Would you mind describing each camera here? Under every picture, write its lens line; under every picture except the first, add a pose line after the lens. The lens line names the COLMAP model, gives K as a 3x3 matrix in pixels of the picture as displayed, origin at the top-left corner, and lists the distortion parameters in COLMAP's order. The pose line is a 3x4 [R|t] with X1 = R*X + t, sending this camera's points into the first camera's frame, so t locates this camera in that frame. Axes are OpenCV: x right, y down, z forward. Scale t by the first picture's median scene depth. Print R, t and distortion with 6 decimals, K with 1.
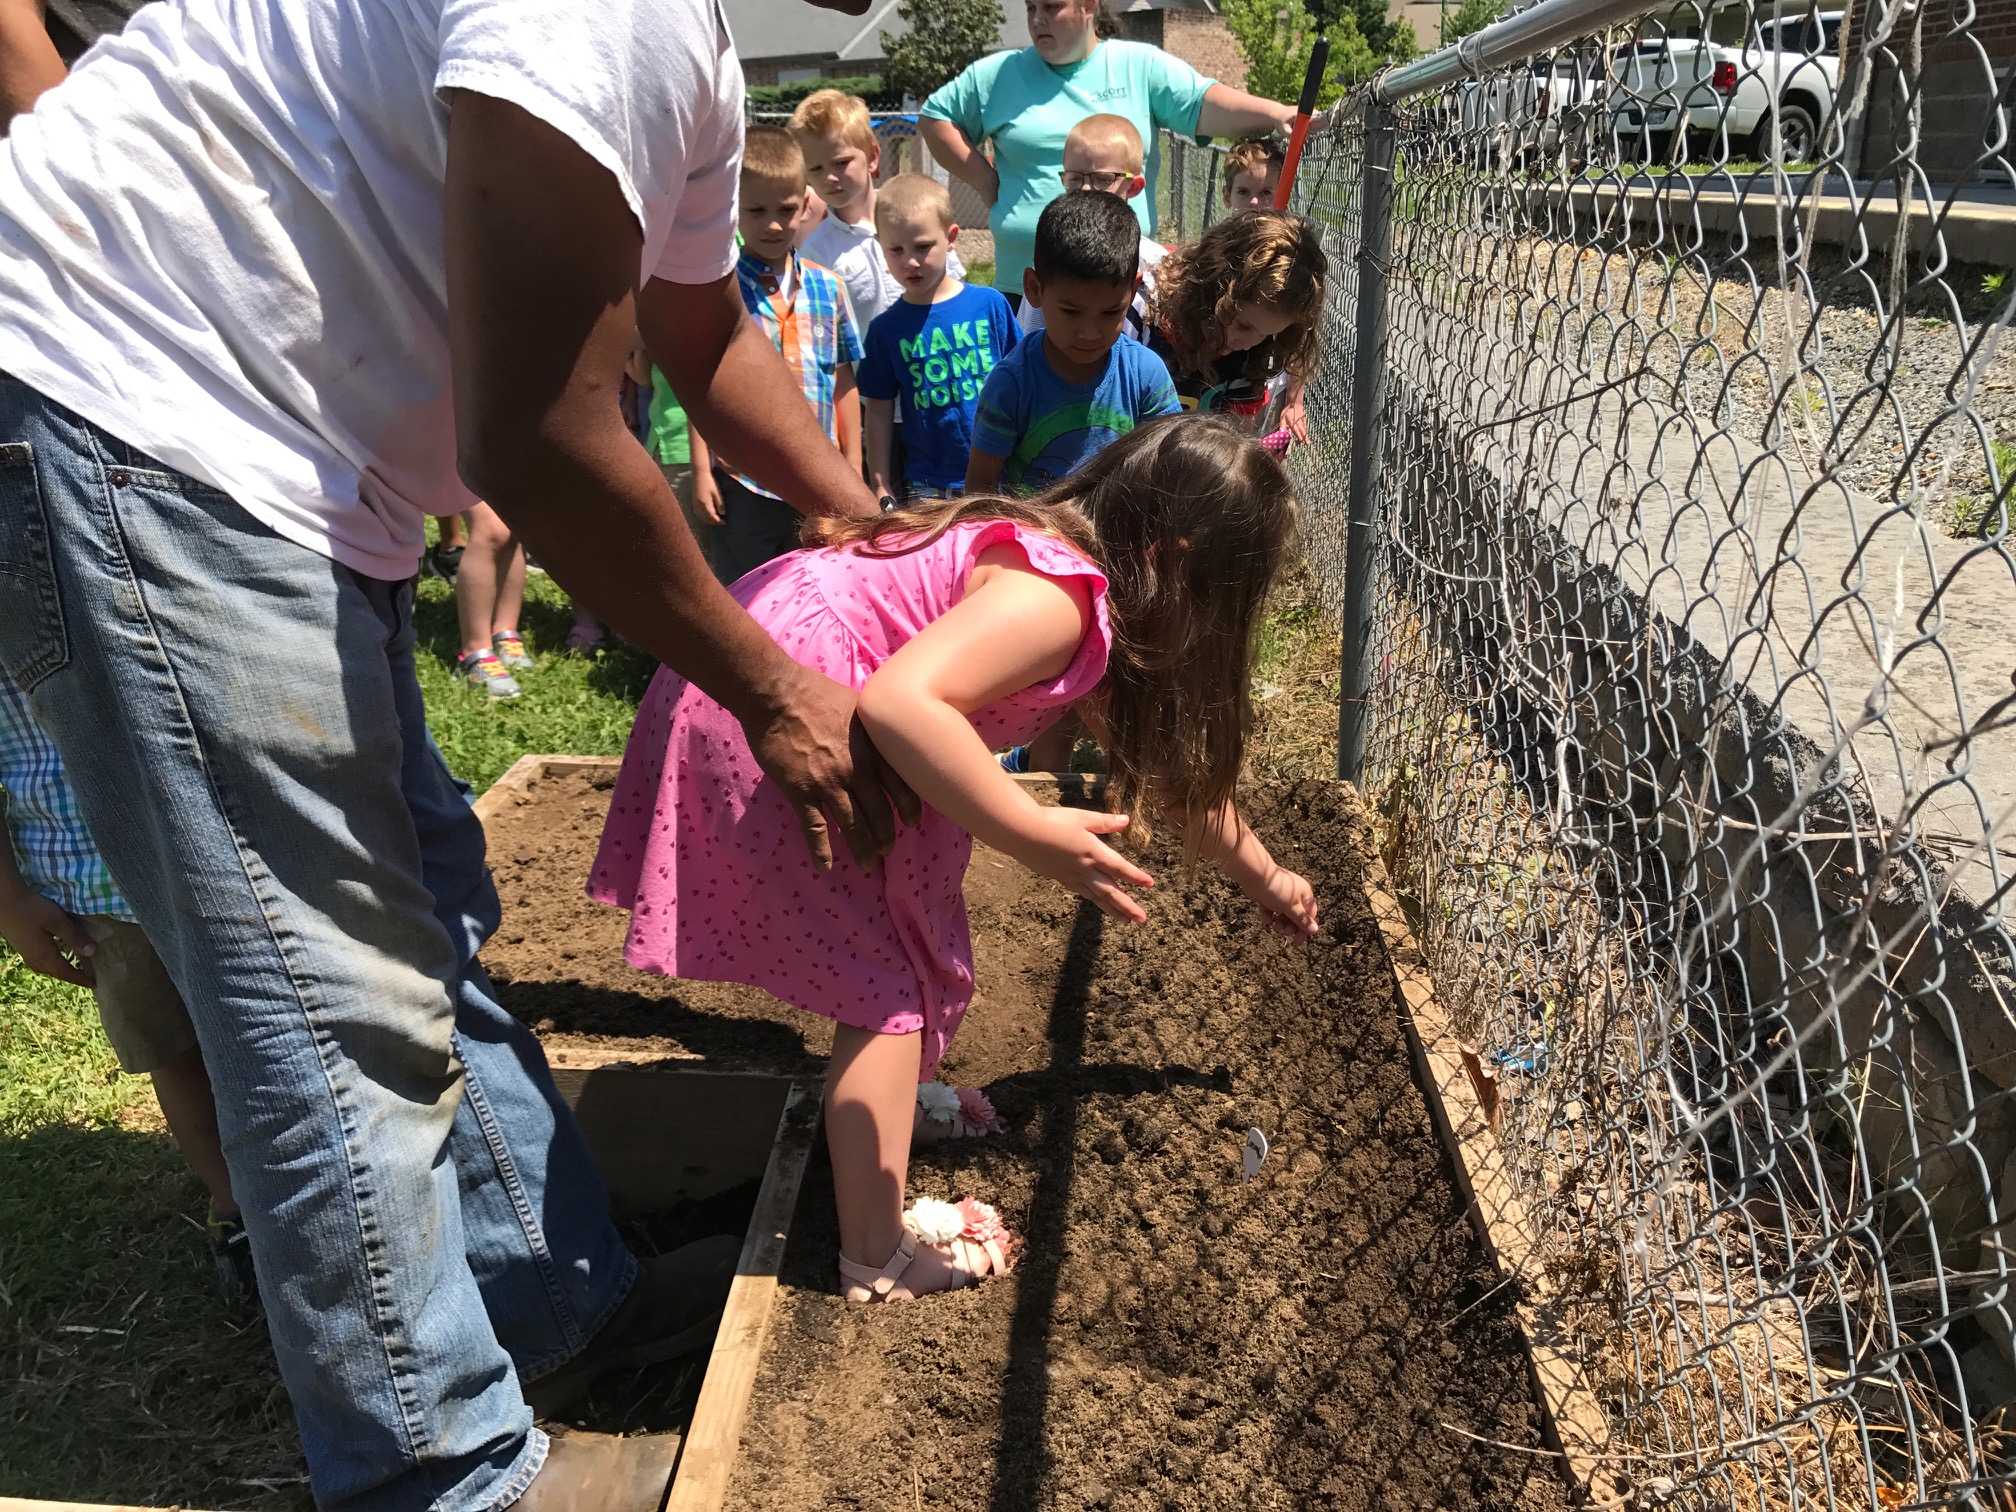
lens RADIAL K [[1689.9, 0, 1022.8], [0, 1689.9, 756.6], [0, 0, 1]] dist [0.014326, -0.016520]
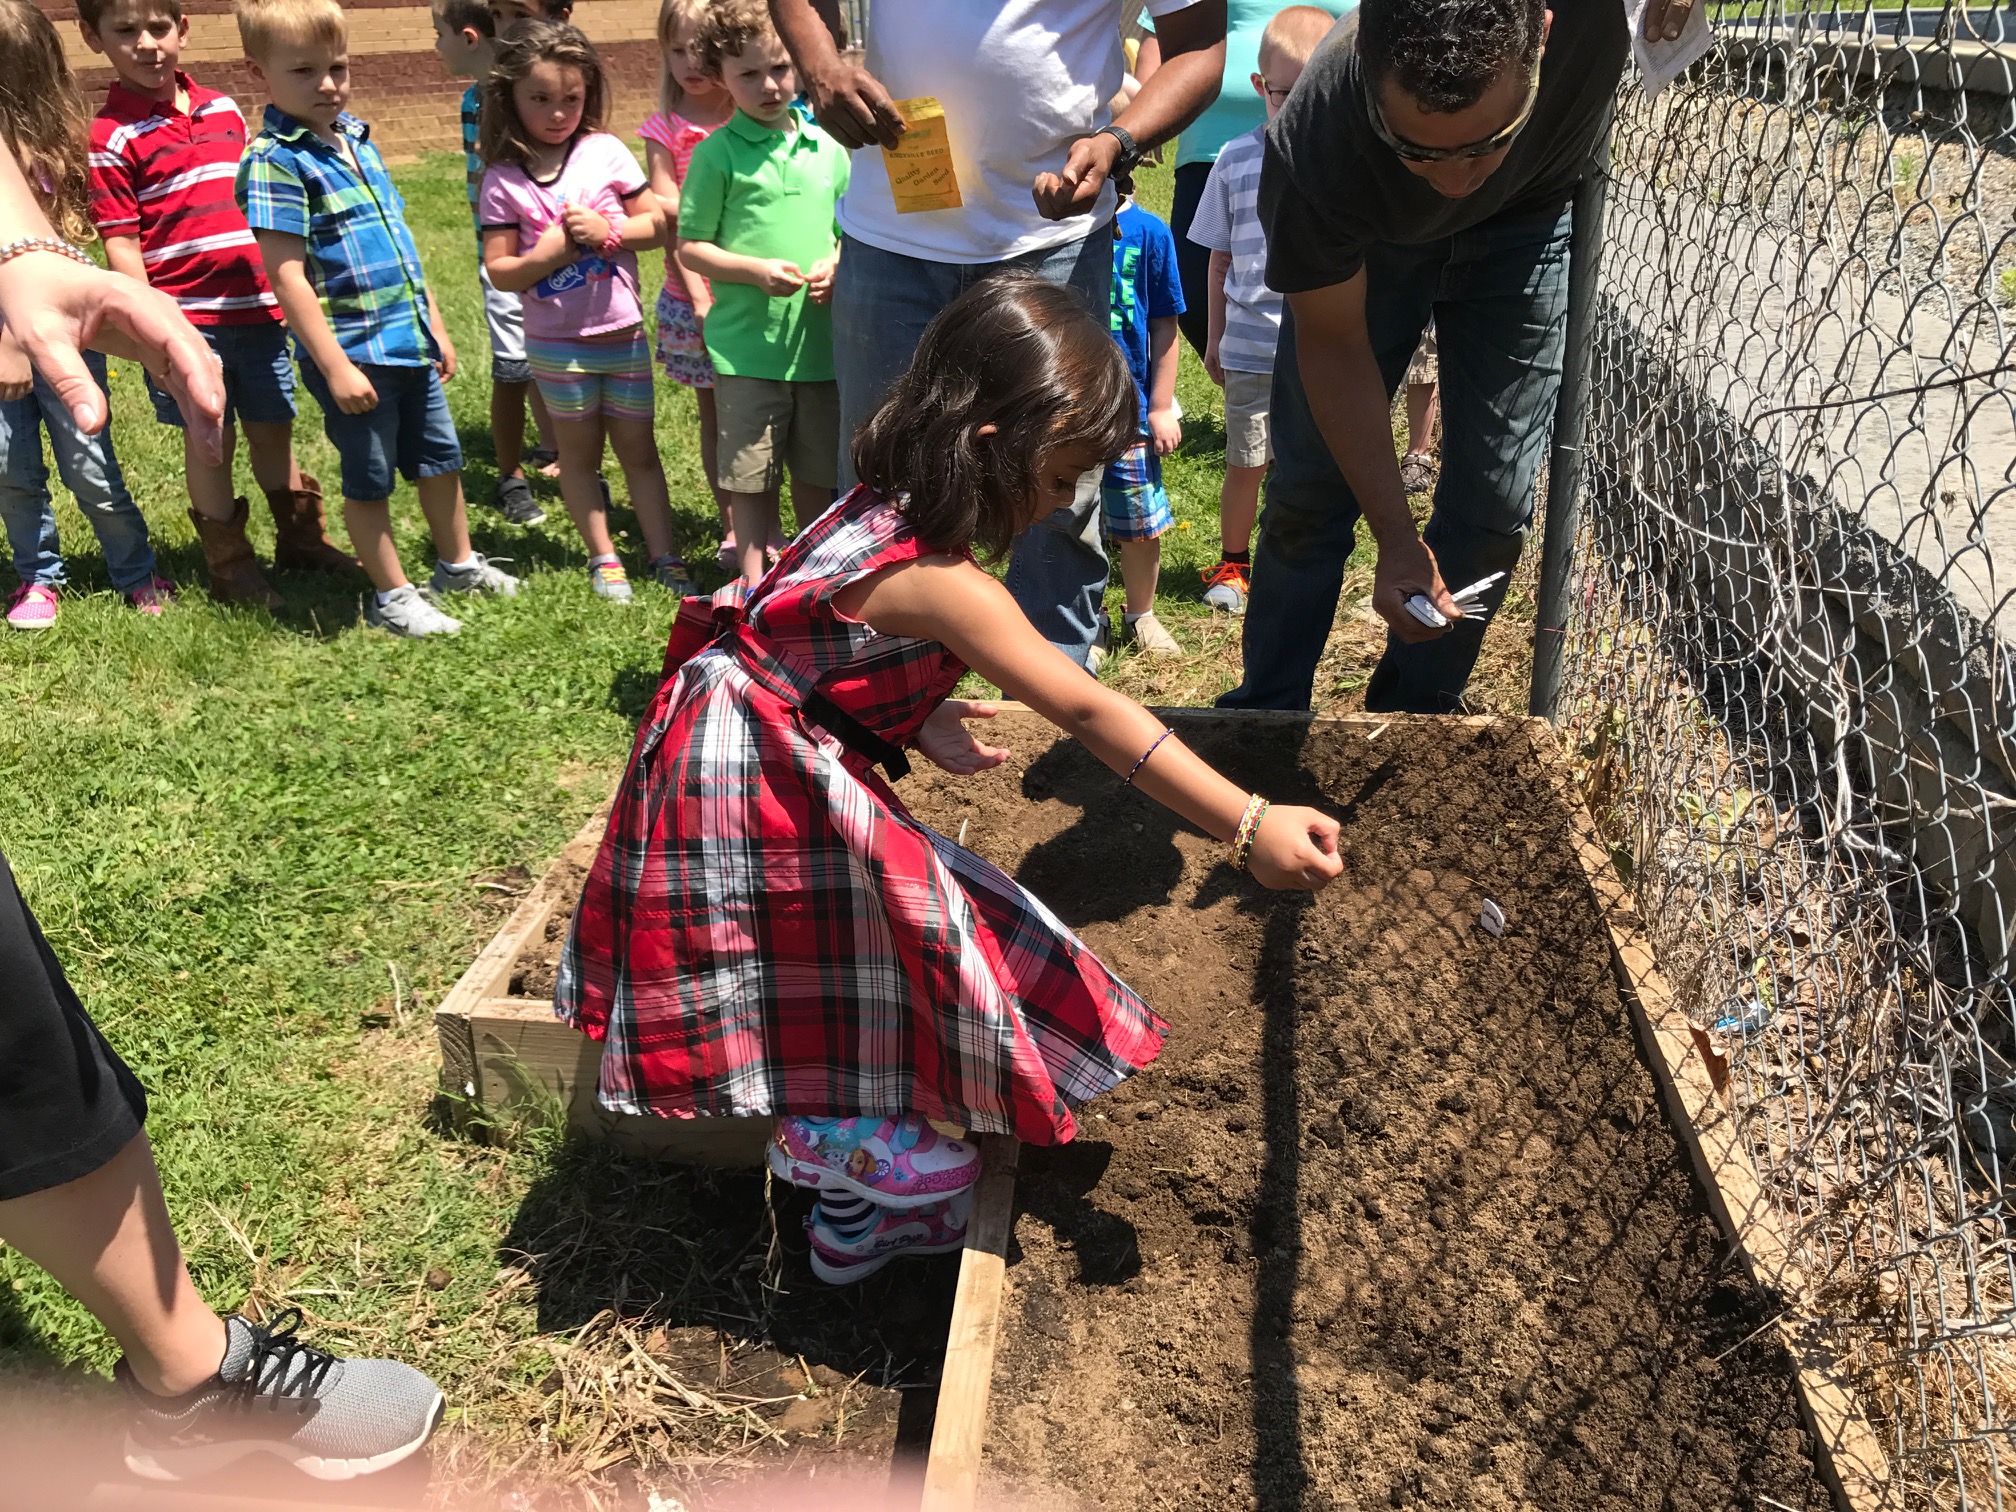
lens RADIAL K [[1689.9, 0, 1028.9], [0, 1689.9, 765.9], [0, 0, 1]] dist [0.014326, -0.016520]
pose [[0.998195, 0.001313, -0.060040, -0.071719], [0.003705, 0.996511, 0.083381, -0.068084], [0.059940, -0.083453, 0.994707, 0.041729]]
